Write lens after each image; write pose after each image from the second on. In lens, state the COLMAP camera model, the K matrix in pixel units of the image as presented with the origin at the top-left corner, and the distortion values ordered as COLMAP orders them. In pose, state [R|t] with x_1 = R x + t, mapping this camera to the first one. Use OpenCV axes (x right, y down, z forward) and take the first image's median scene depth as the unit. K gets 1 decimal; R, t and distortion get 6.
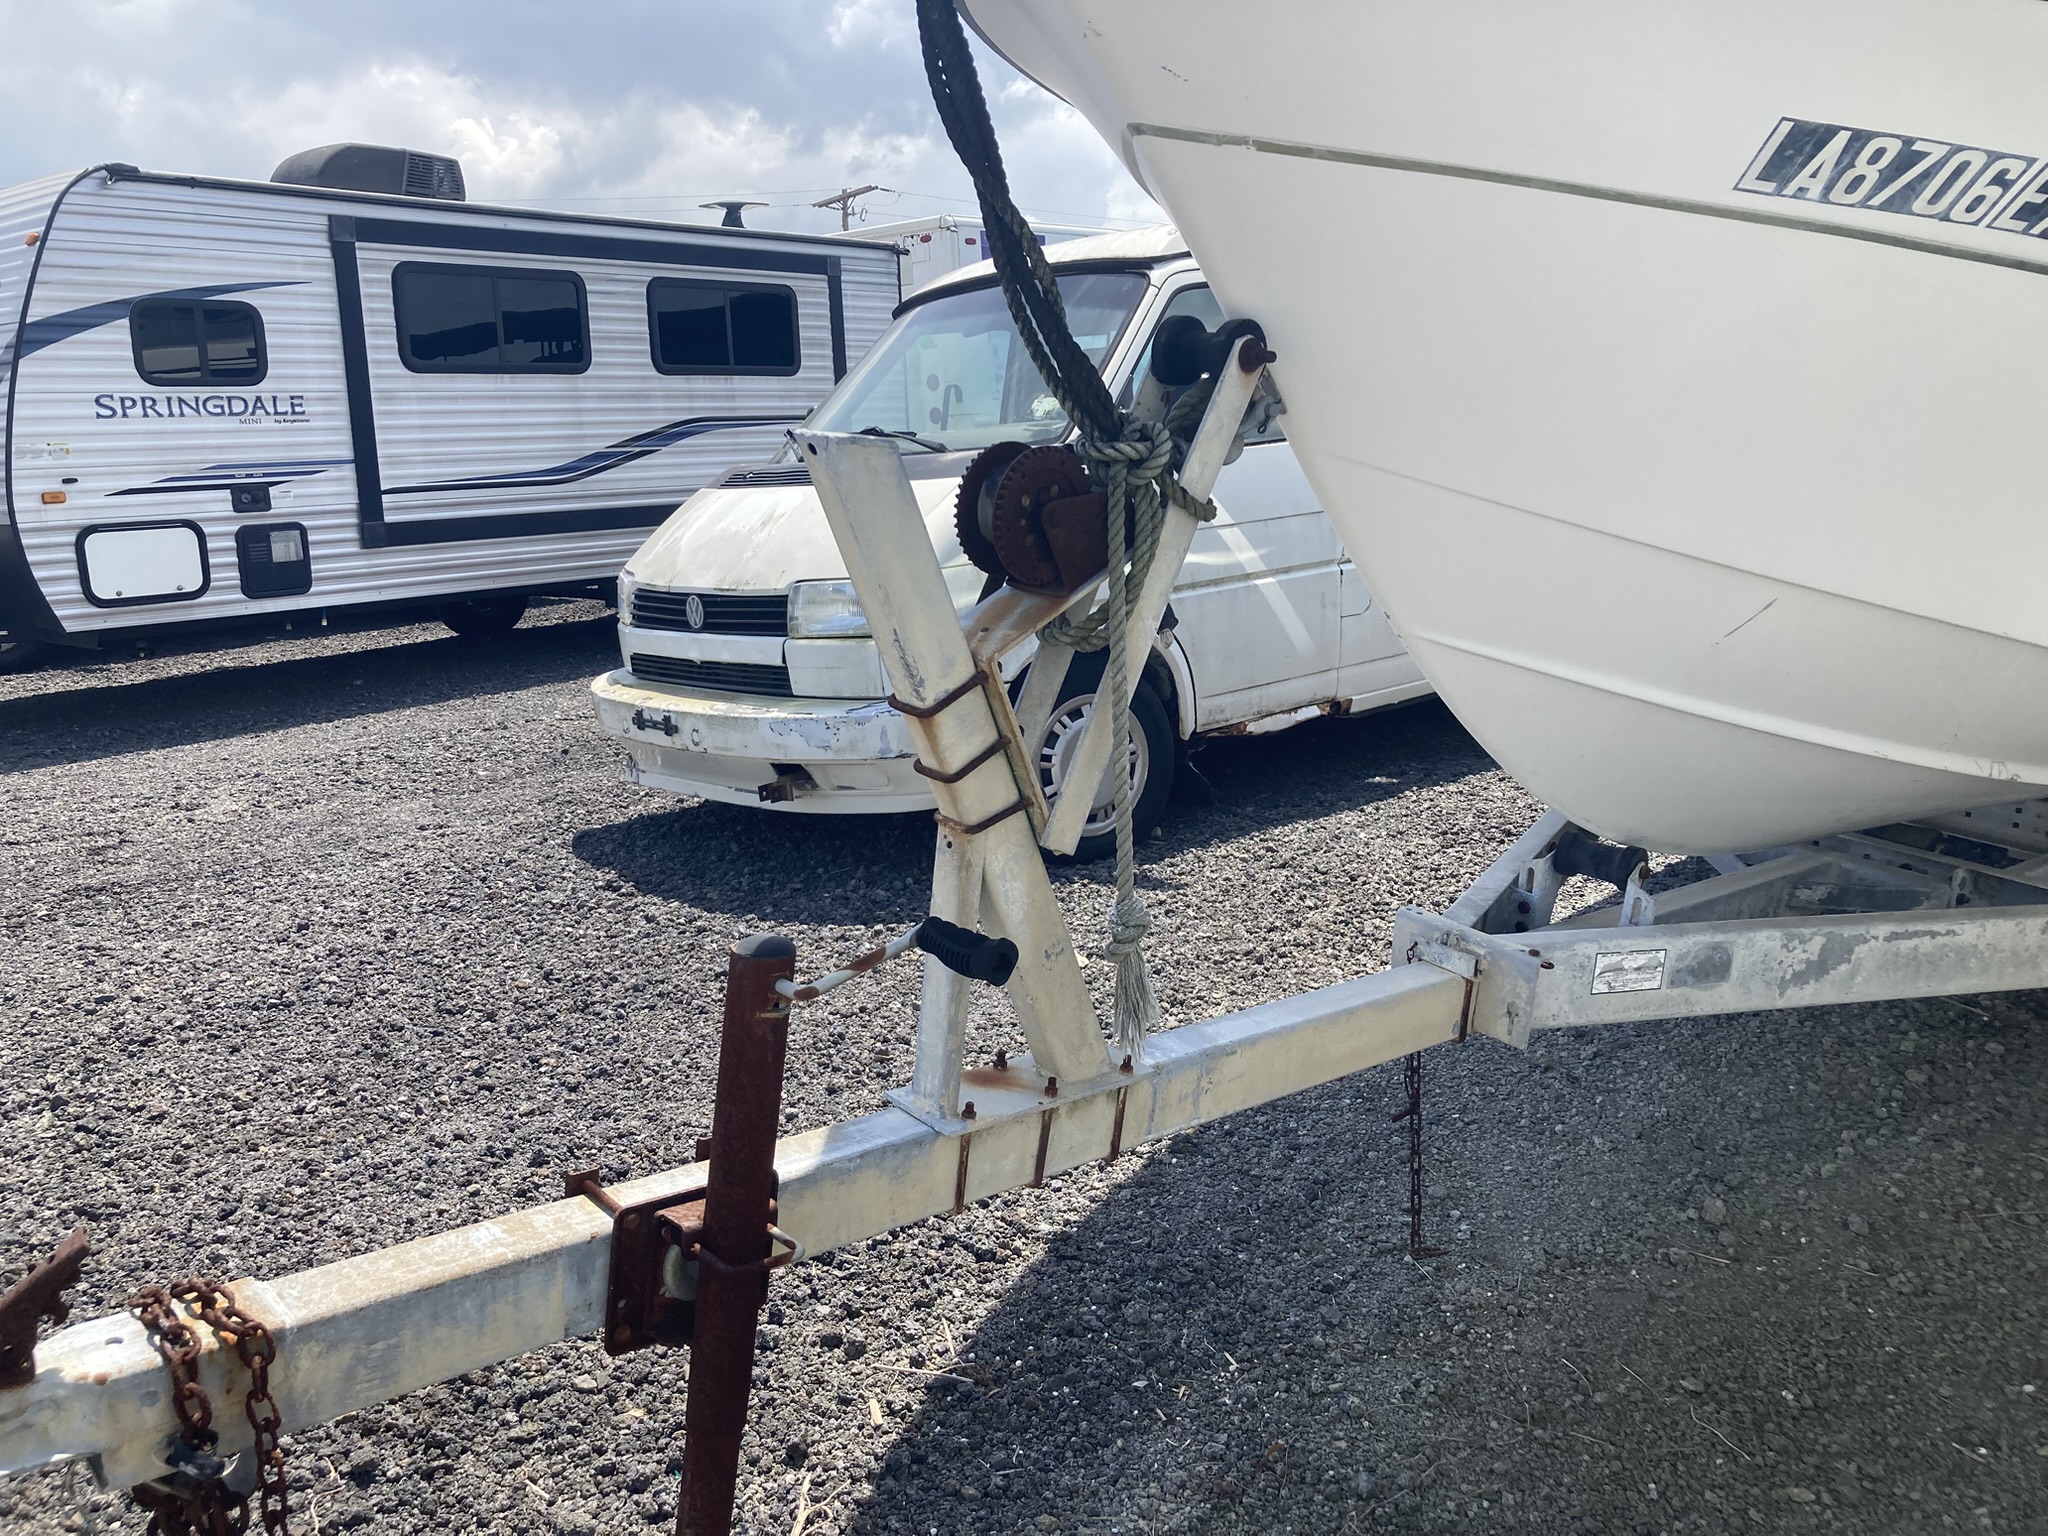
lens RADIAL K [[1717.1, 0, 1024.1], [0, 1717.1, 731.7], [0, 0, 1]] dist [-0.016515, 0.019895]
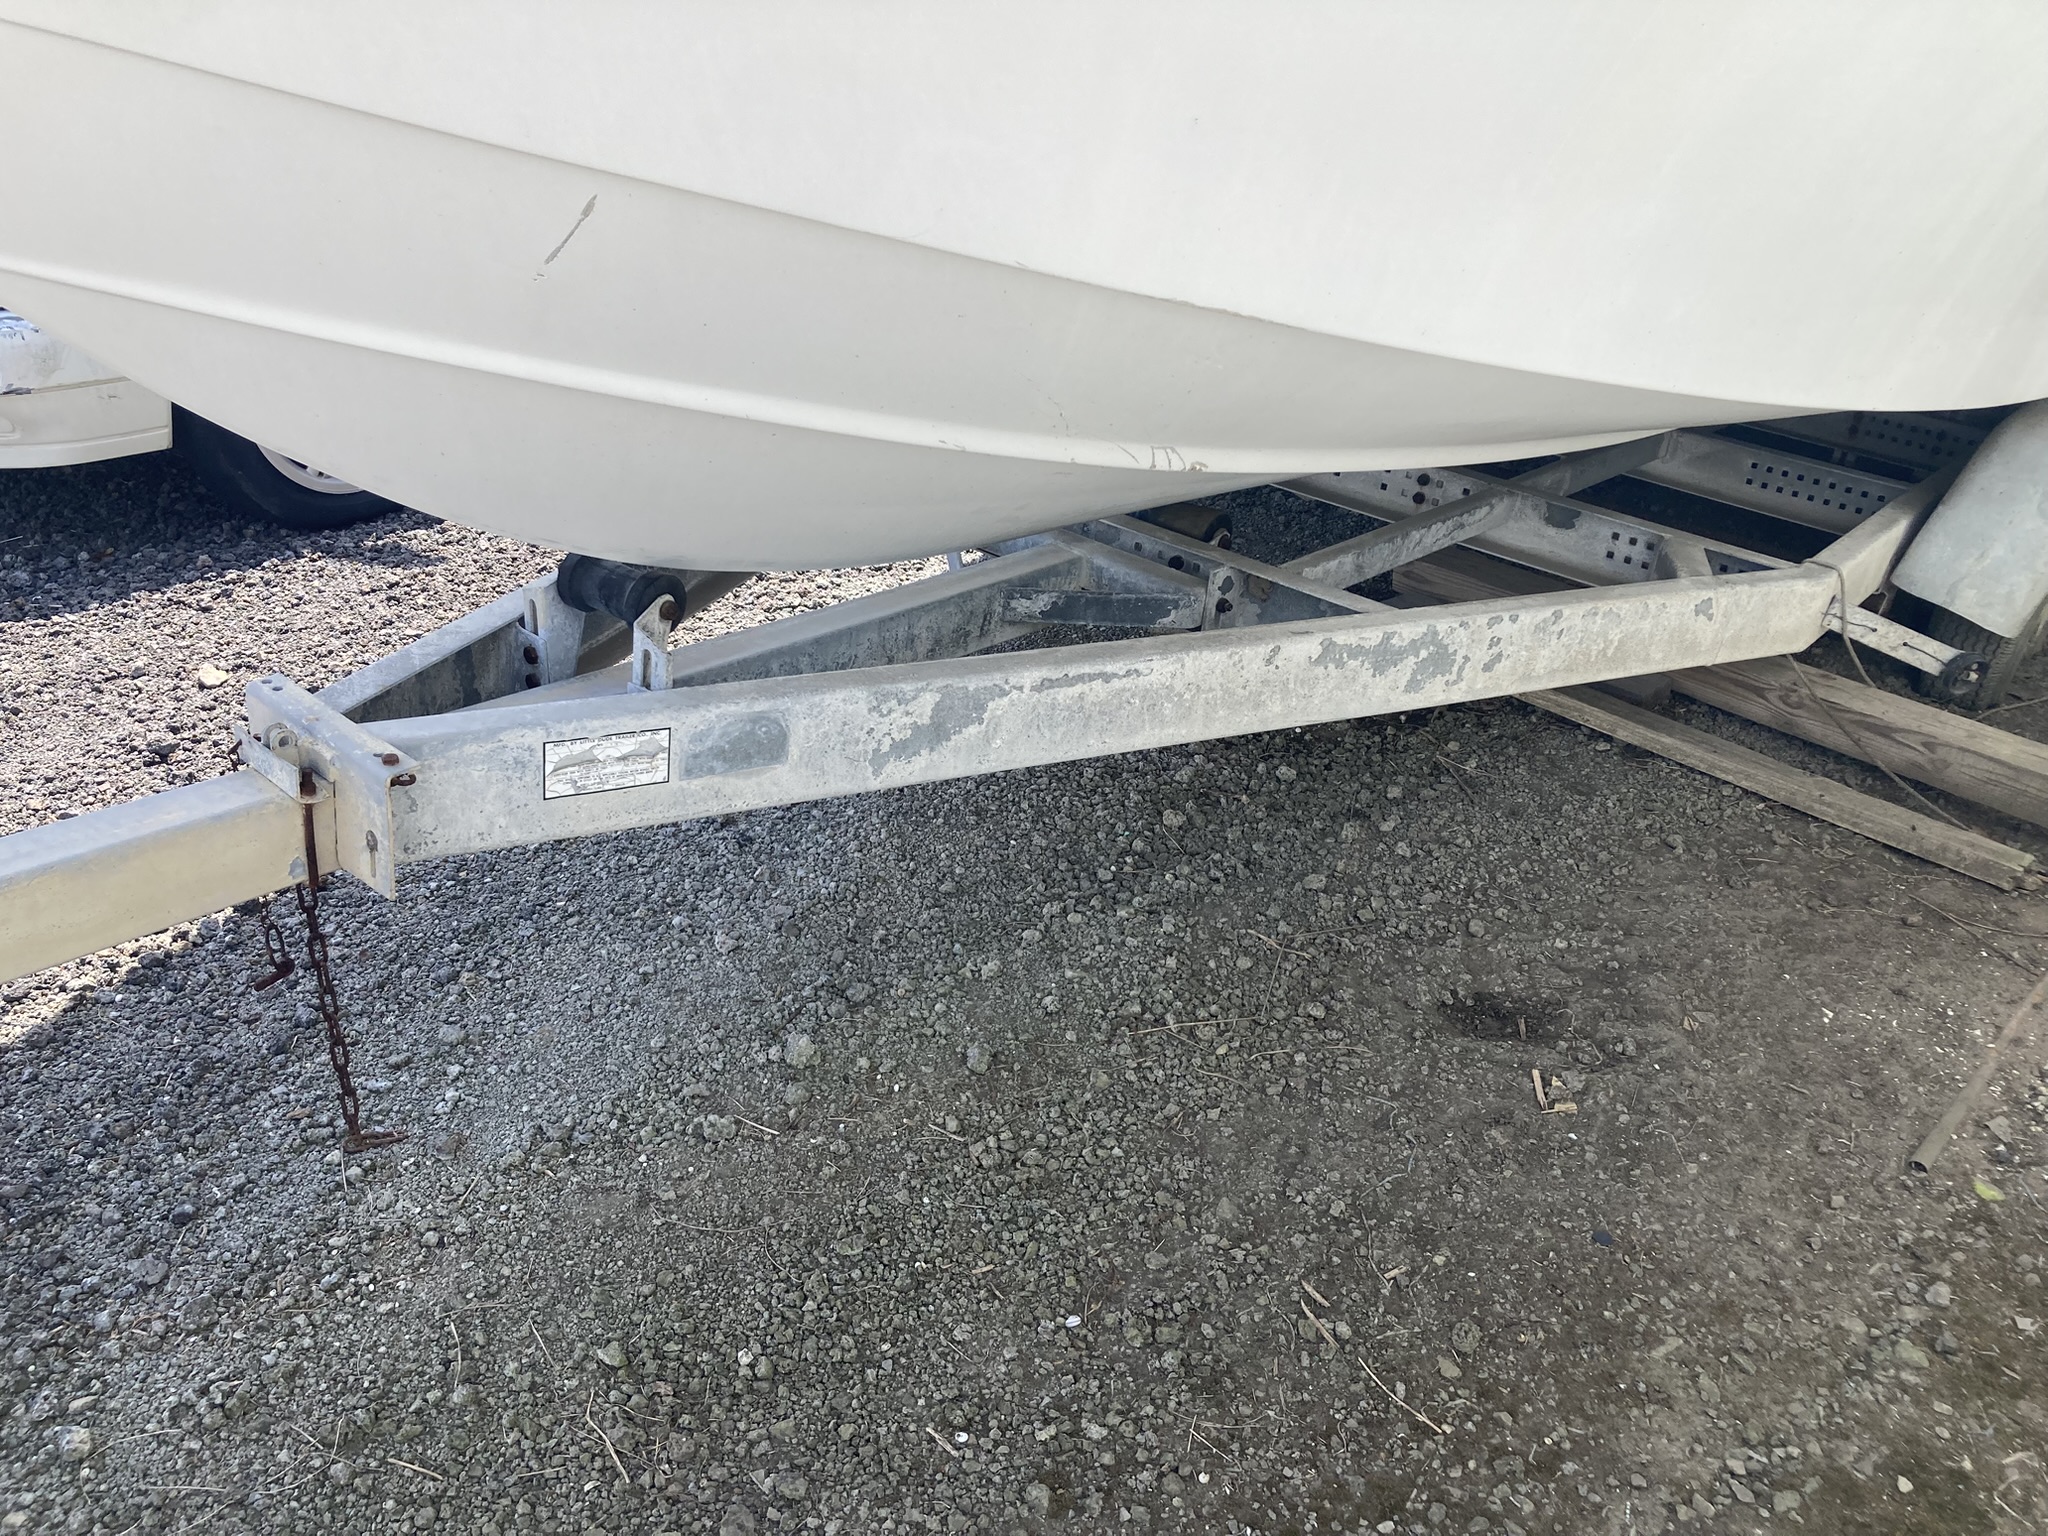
lens RADIAL K [[1656.2, 0, 1024.0], [0, 1656.2, 768.0], [0, 0, 1]] dist [0.099473, -0.150893]
pose [[0.986772, -0.037205, 0.157786, 0.392479], [-0.004449, 0.966727, 0.255771, -0.029281], [-0.162052, -0.253089, 0.953774, 0.315672]]
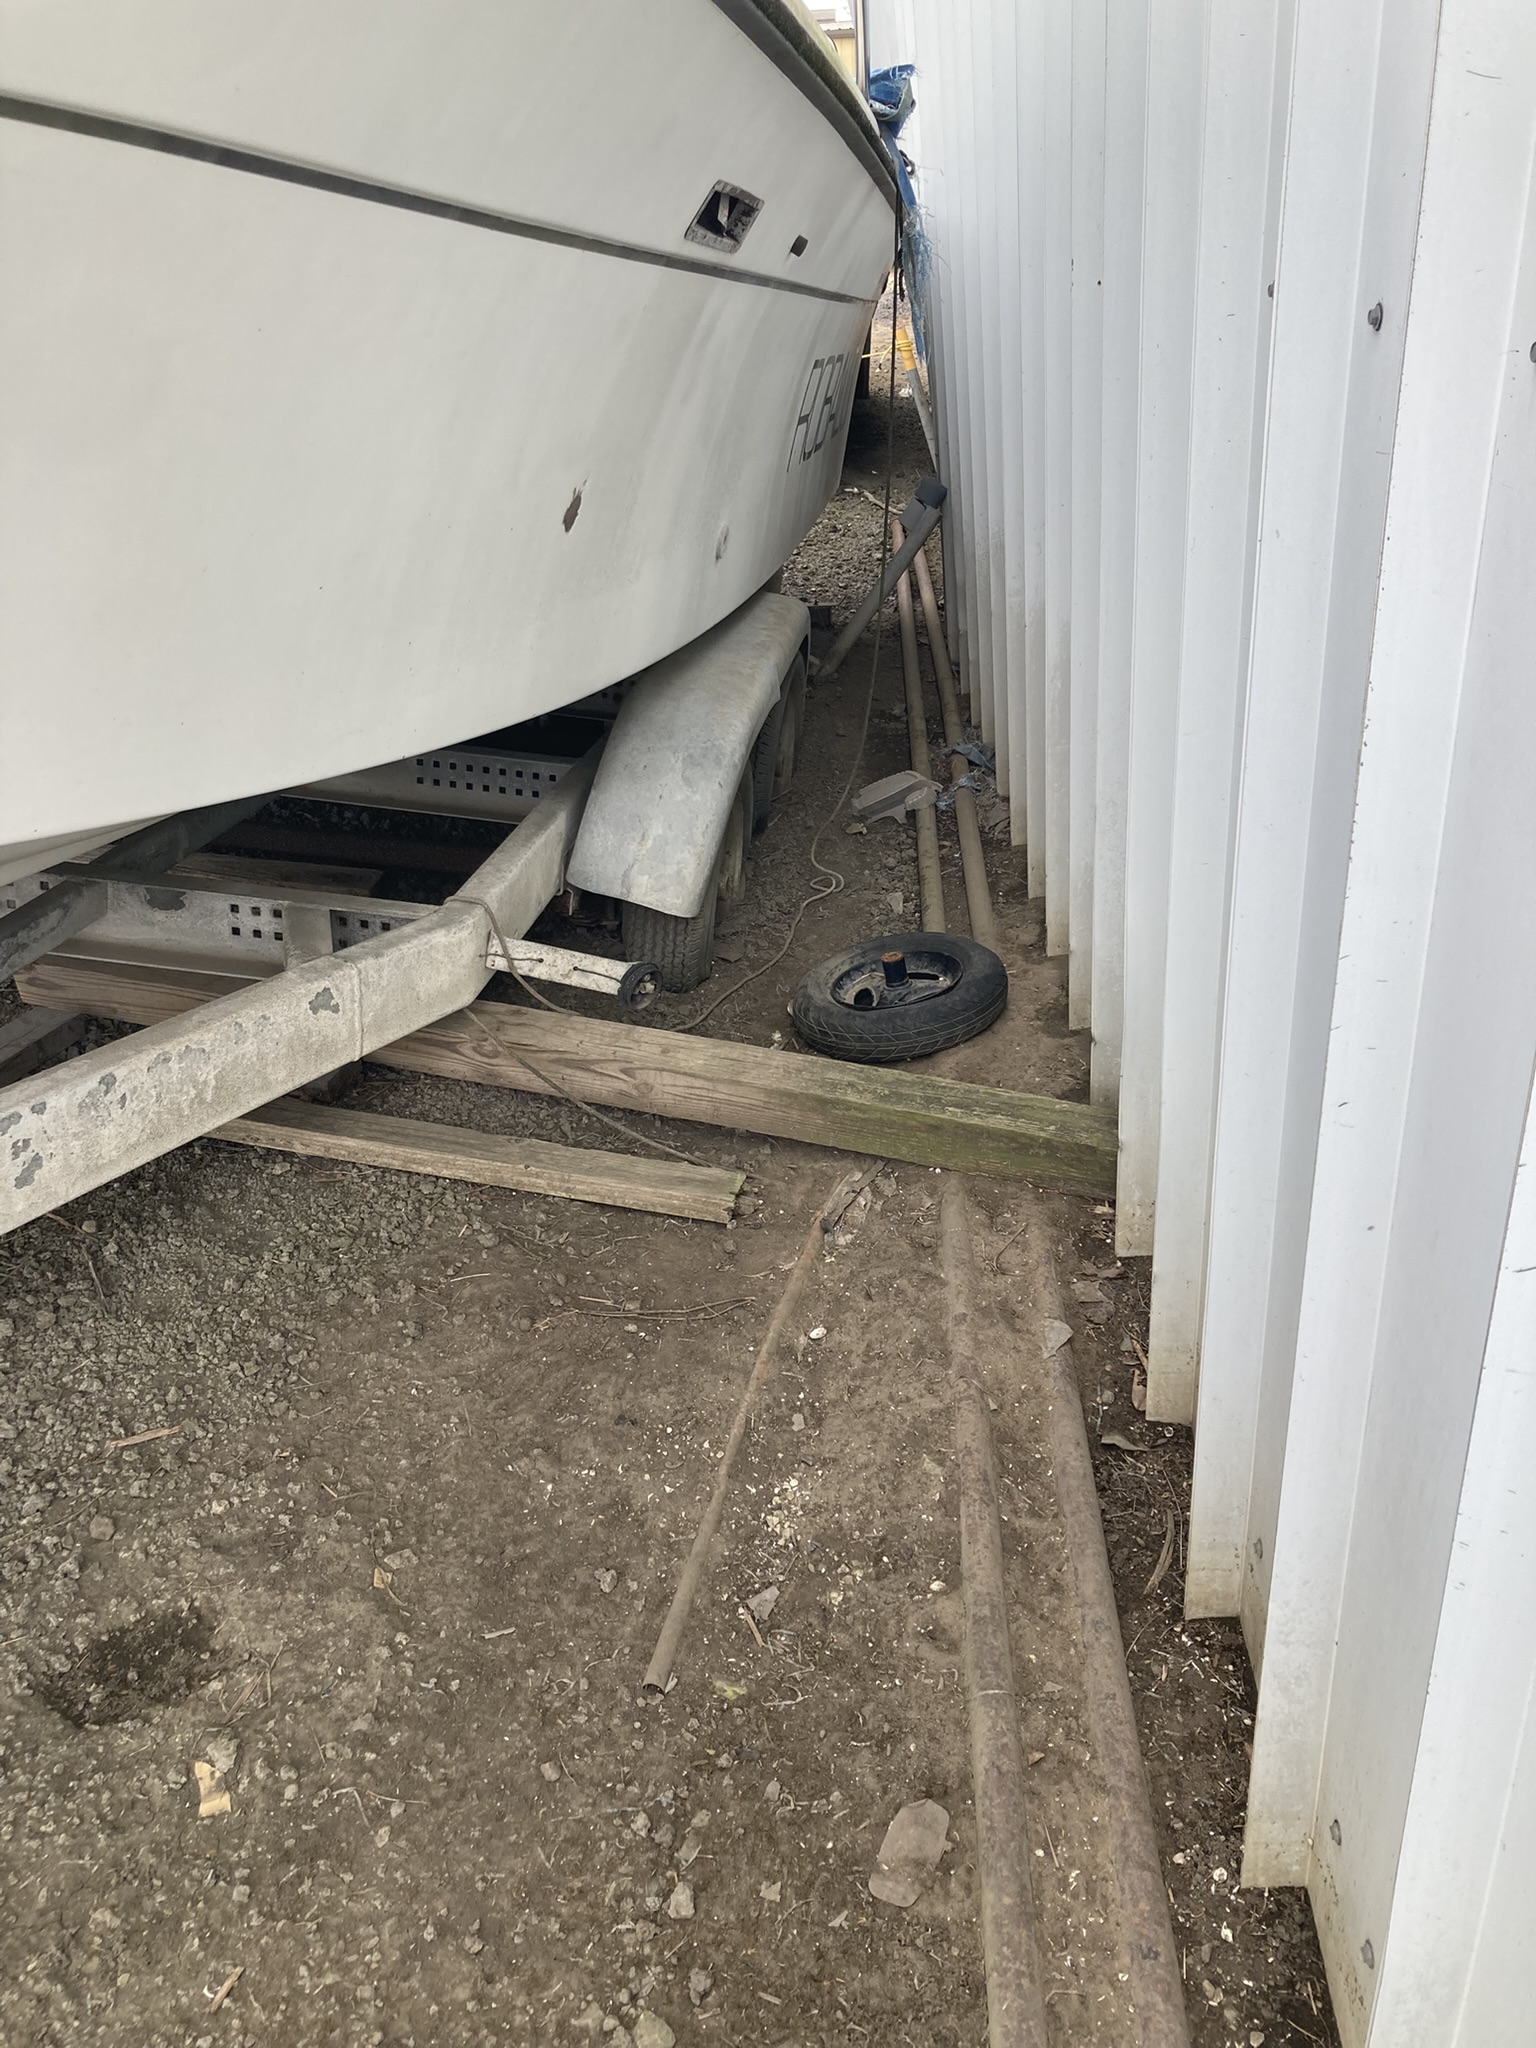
lens RADIAL K [[1665.8, 0, 764.0], [0, 1665.8, 1051.8], [0, 0, 1]] dist [0.056507, -0.128203]
pose [[0.772274, -0.287747, 0.566387, 0.635474], [0.120622, 0.941739, 0.313972, -0.070297], [-0.623733, -0.174154, 0.761989, 0.461889]]
